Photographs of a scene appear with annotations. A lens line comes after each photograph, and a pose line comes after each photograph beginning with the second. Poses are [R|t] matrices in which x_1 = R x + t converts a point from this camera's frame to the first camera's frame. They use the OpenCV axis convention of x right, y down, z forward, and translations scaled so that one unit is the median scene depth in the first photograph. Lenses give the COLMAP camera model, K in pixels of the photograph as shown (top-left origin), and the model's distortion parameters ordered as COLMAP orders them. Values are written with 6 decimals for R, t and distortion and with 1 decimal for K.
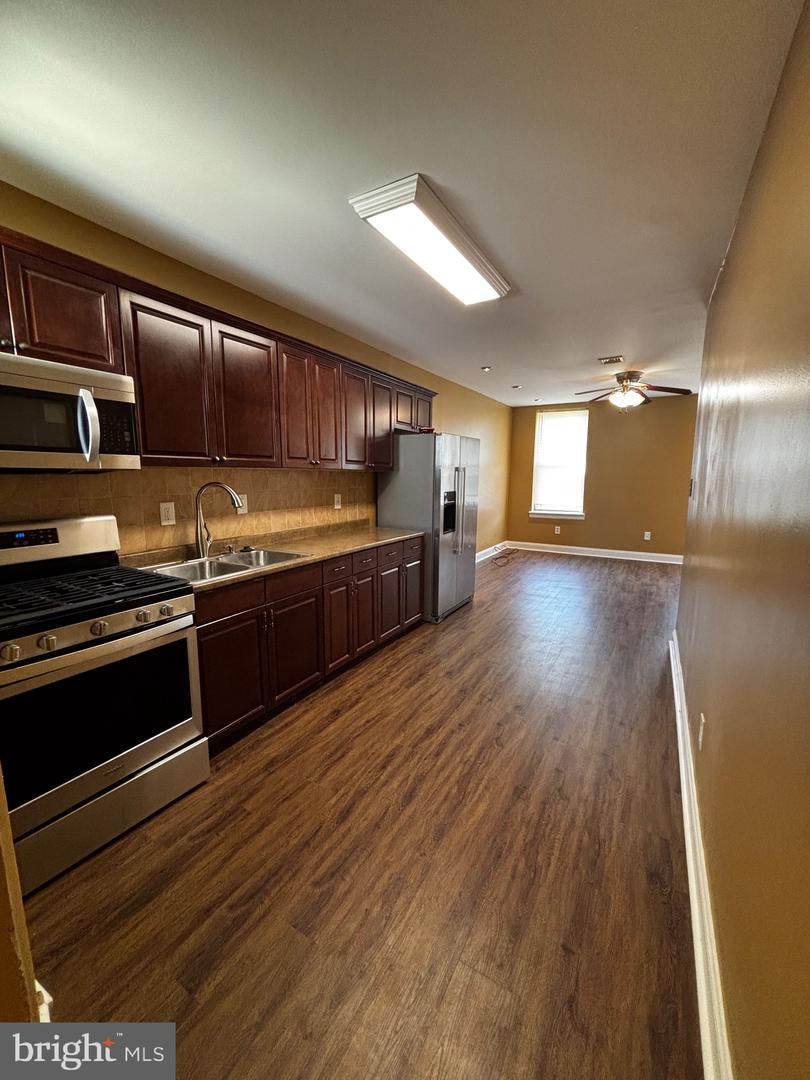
lens RADIAL K [[435.9, 0, 403.6], [0, 435.9, 537.2], [0, 0, 1]] dist [0.002131, 0.000335]
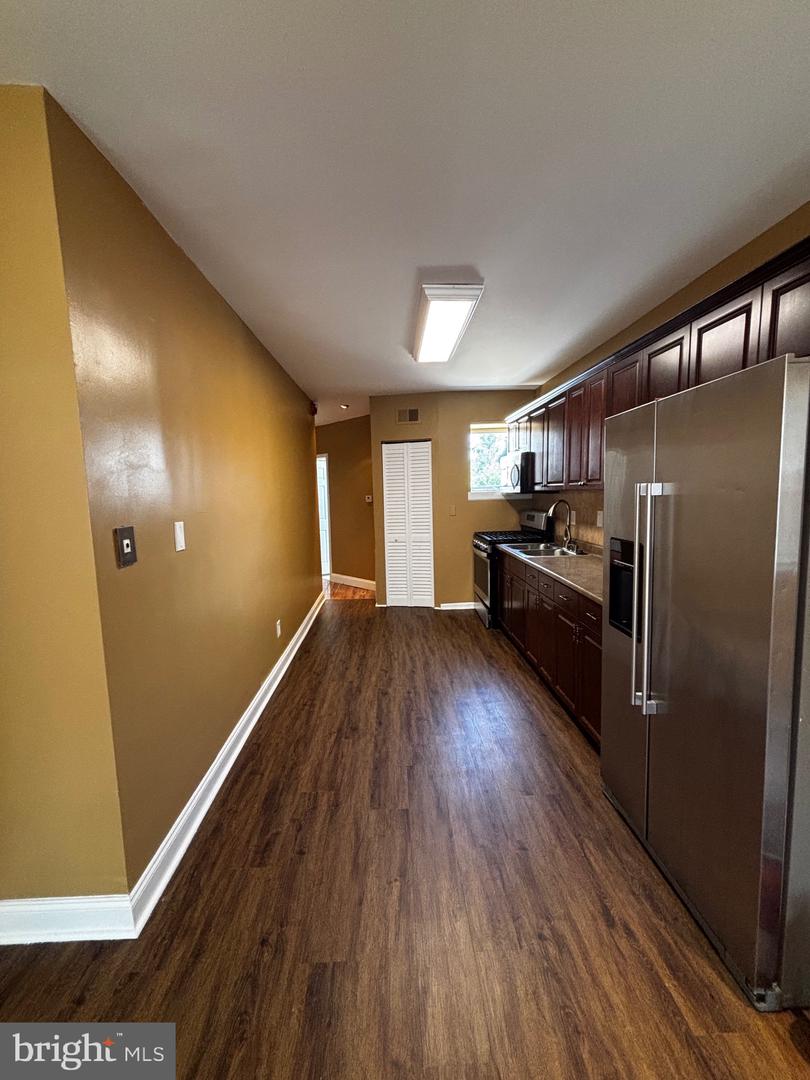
lens RADIAL K [[435.9, 0, 403.6], [0, 435.9, 537.8], [0, 0, 1]] dist [0.002131, 0.000335]
pose [[-0.847183, 0.075971, -0.525842, 0.878944], [-0.058456, 0.970387, 0.234375, -0.331947], [0.528076, 0.229297, -0.817654, 2.053902]]
